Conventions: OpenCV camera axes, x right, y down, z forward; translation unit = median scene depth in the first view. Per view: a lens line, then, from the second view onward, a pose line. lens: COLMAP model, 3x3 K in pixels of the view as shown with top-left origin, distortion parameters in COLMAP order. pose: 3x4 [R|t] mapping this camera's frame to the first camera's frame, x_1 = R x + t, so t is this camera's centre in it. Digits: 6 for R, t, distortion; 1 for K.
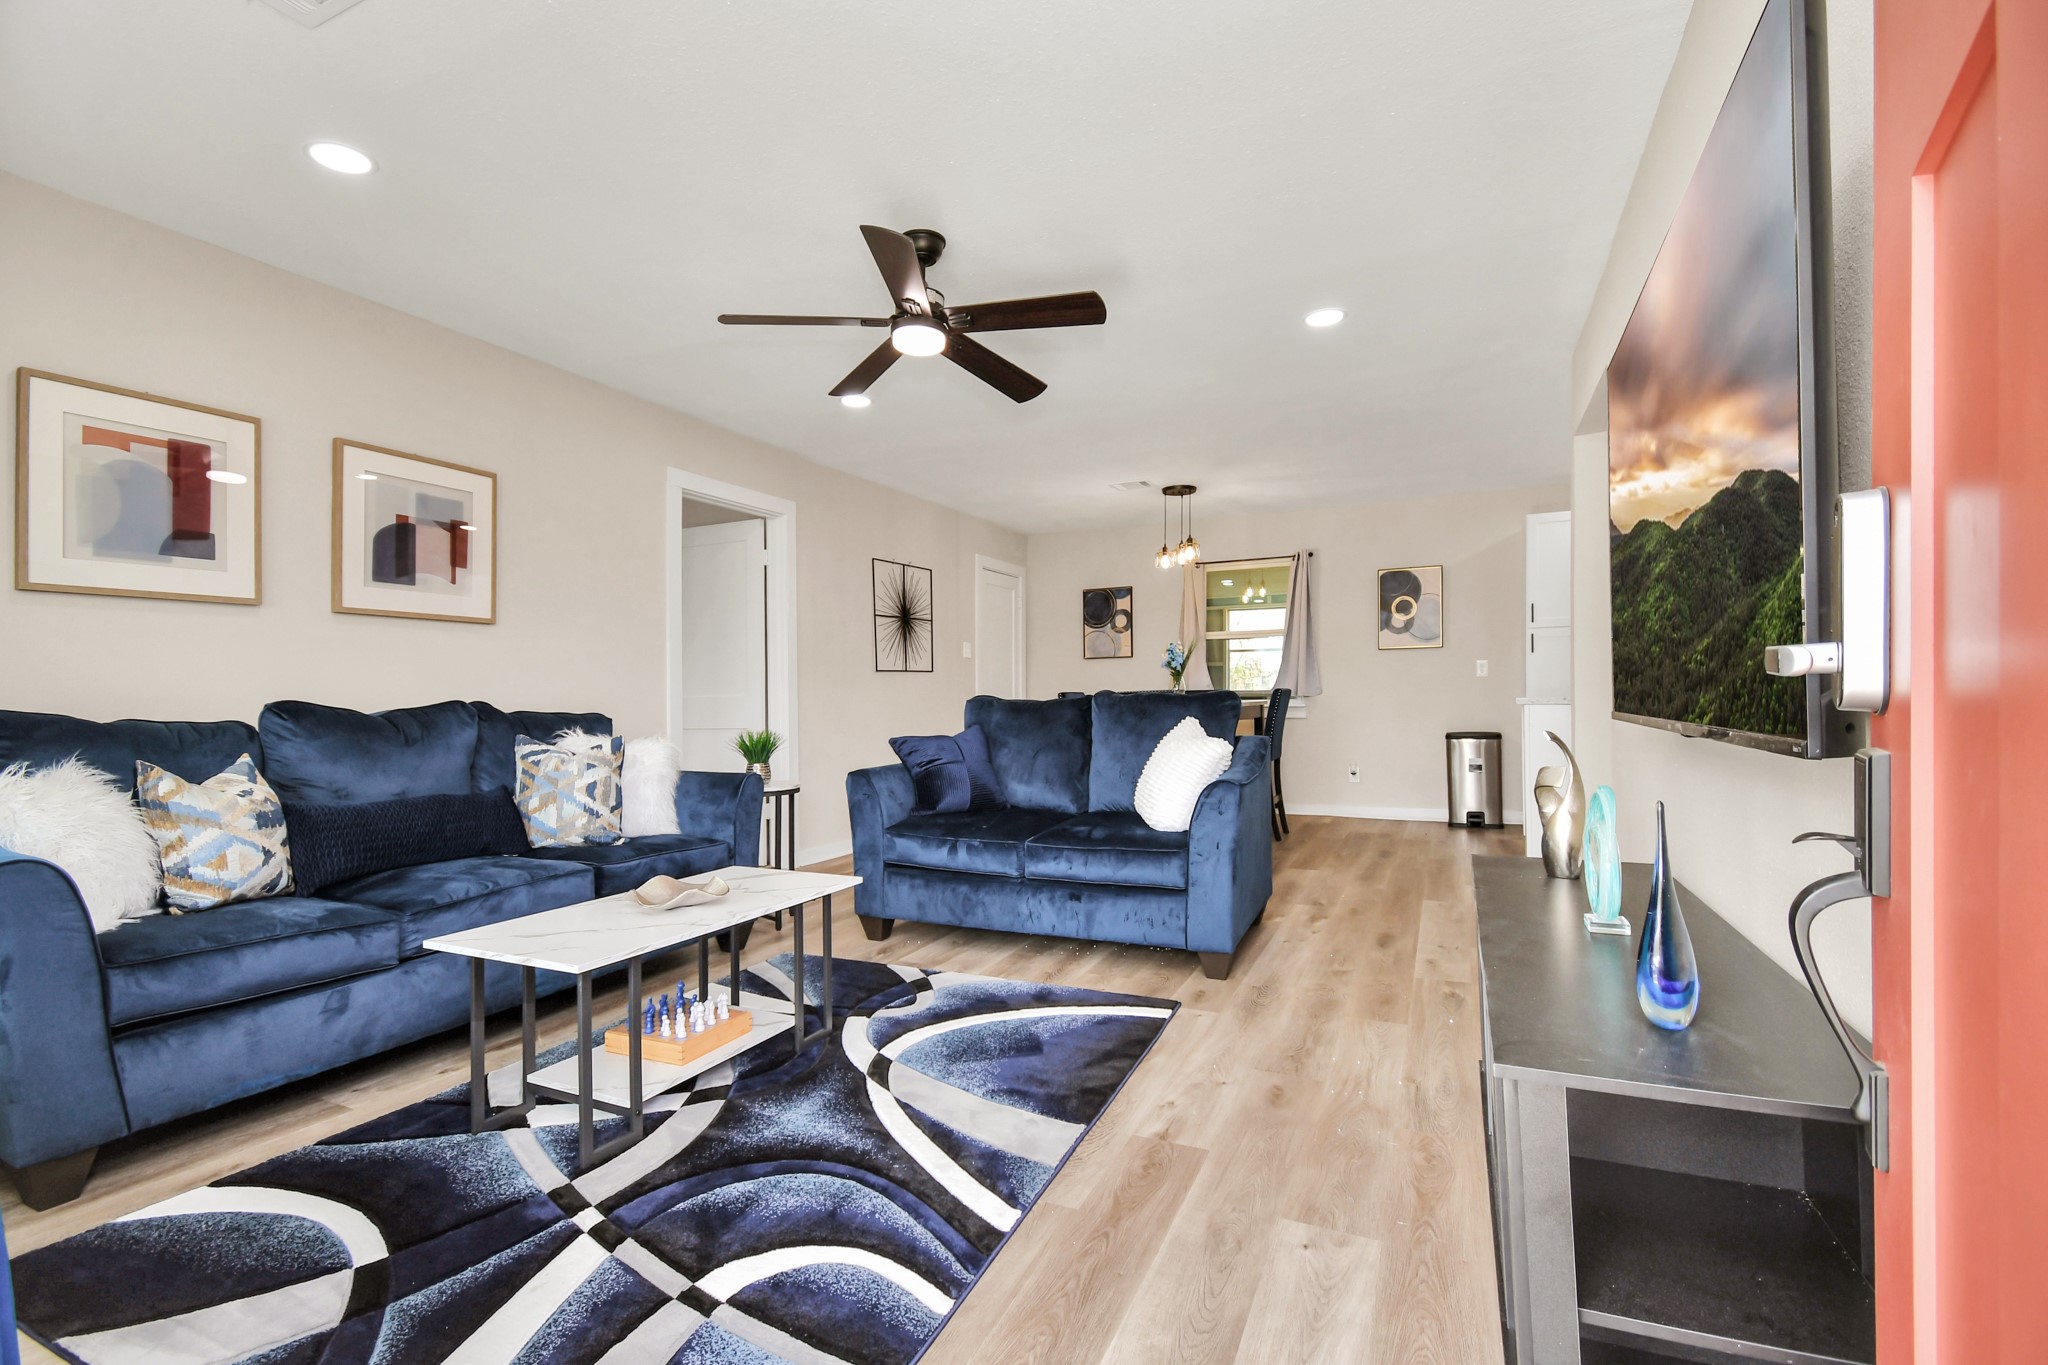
lens RADIAL K [[975.0, 0, 968.6], [0, 975.0, 690.5], [0, 0, 1]] dist [0.018002, -0.031028]
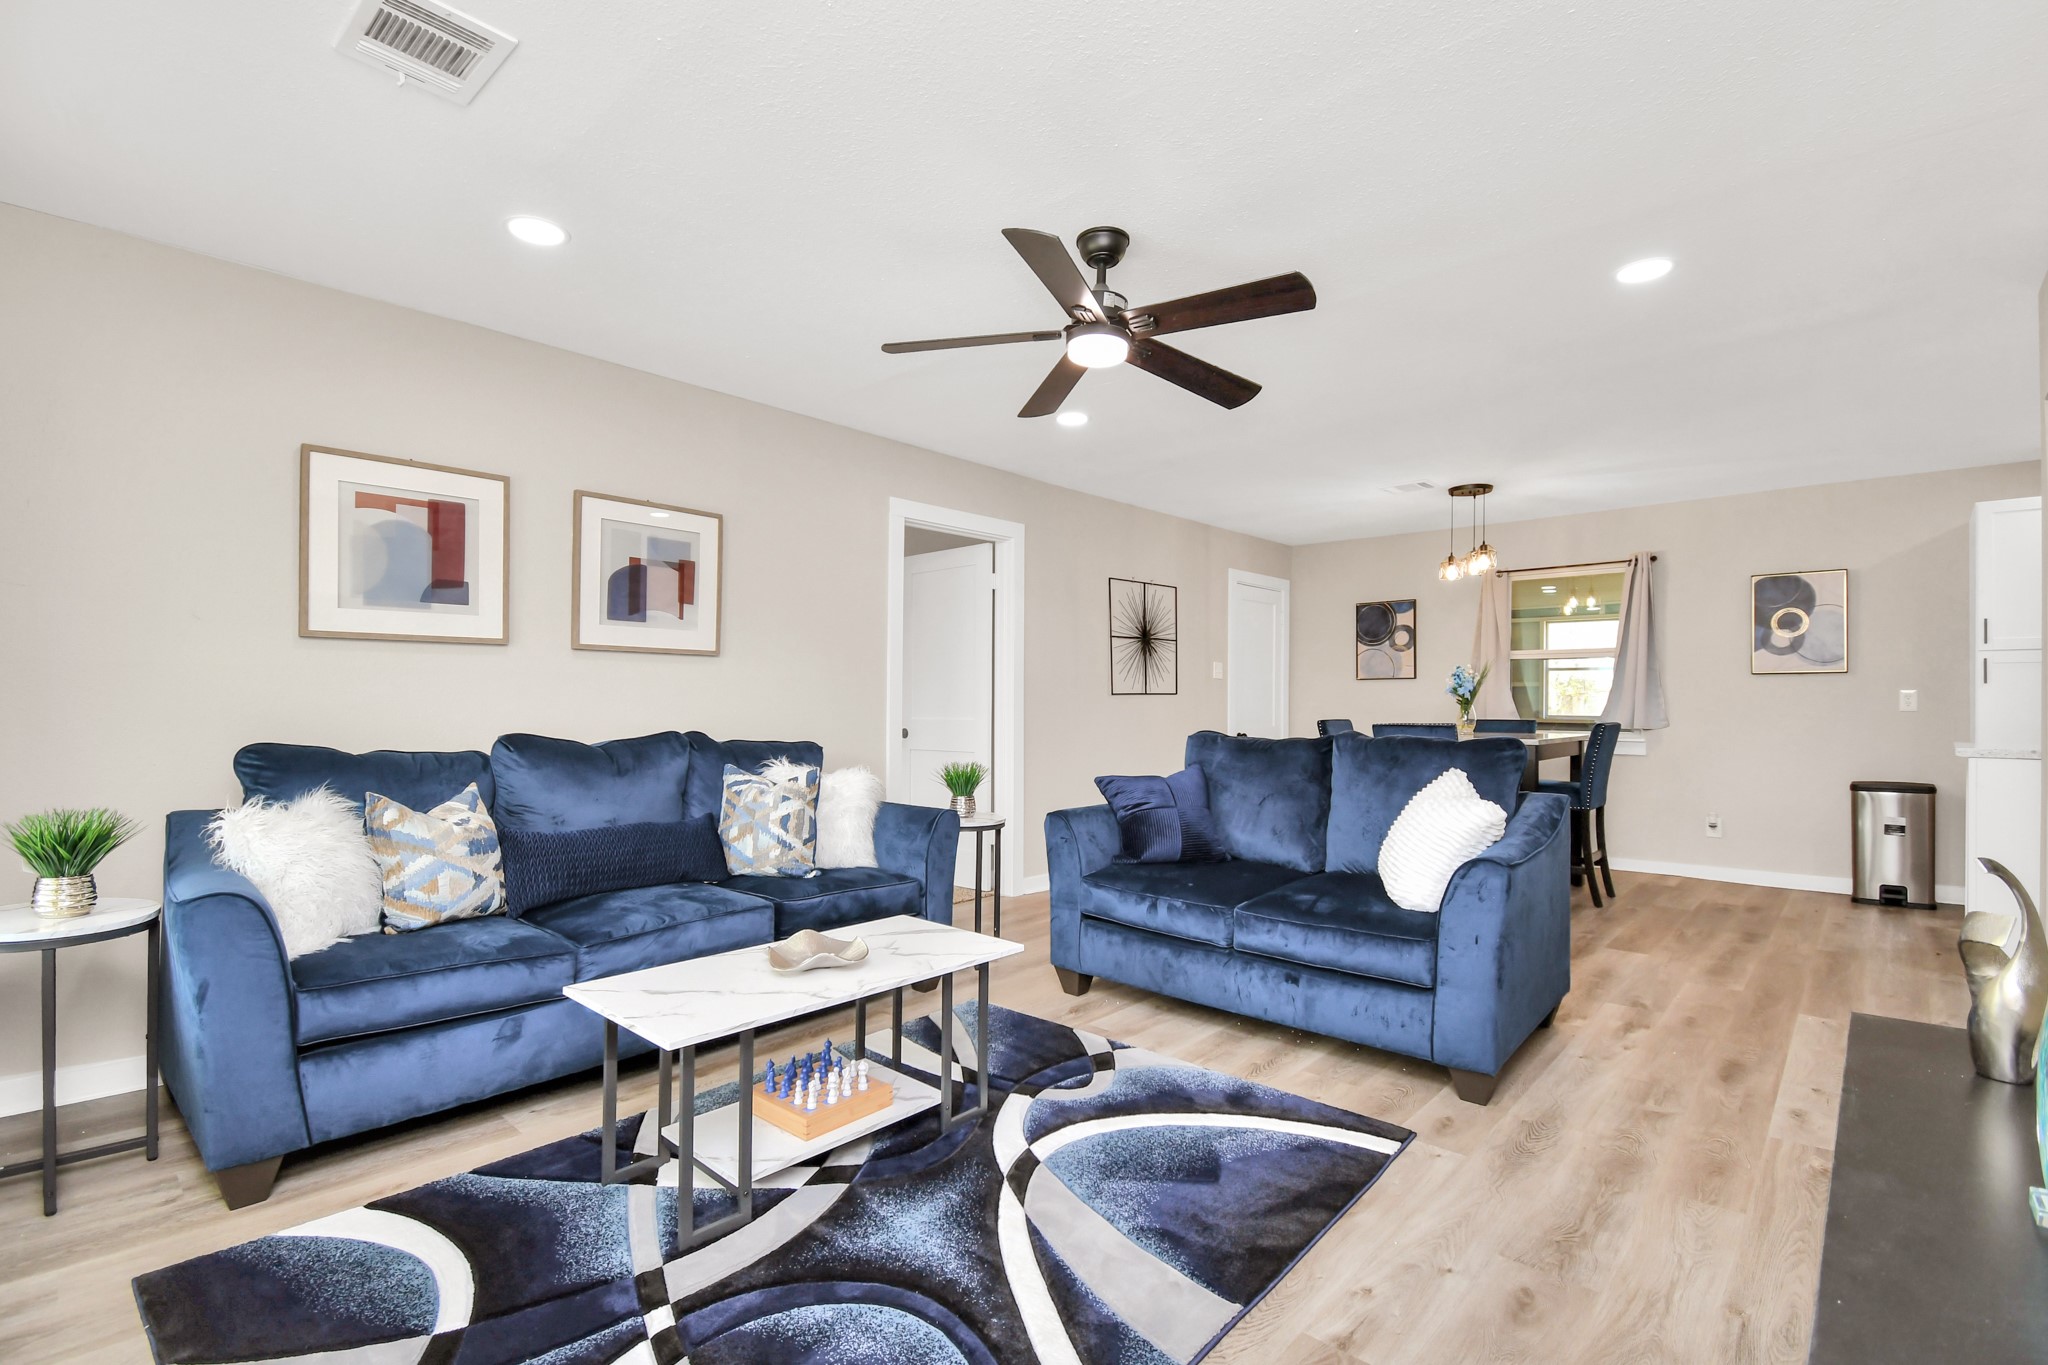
lens RADIAL K [[945.9, 0, 948.3], [0, 945.9, 689.4], [0, 0, 1]] dist [0.027927, -0.027378]
pose [[0.949650, 0.014597, -0.312972, 0.086169], [-0.016078, 0.999868, -0.002150, -0.038946], [0.312900, 0.007073, 0.949760, 0.118123]]
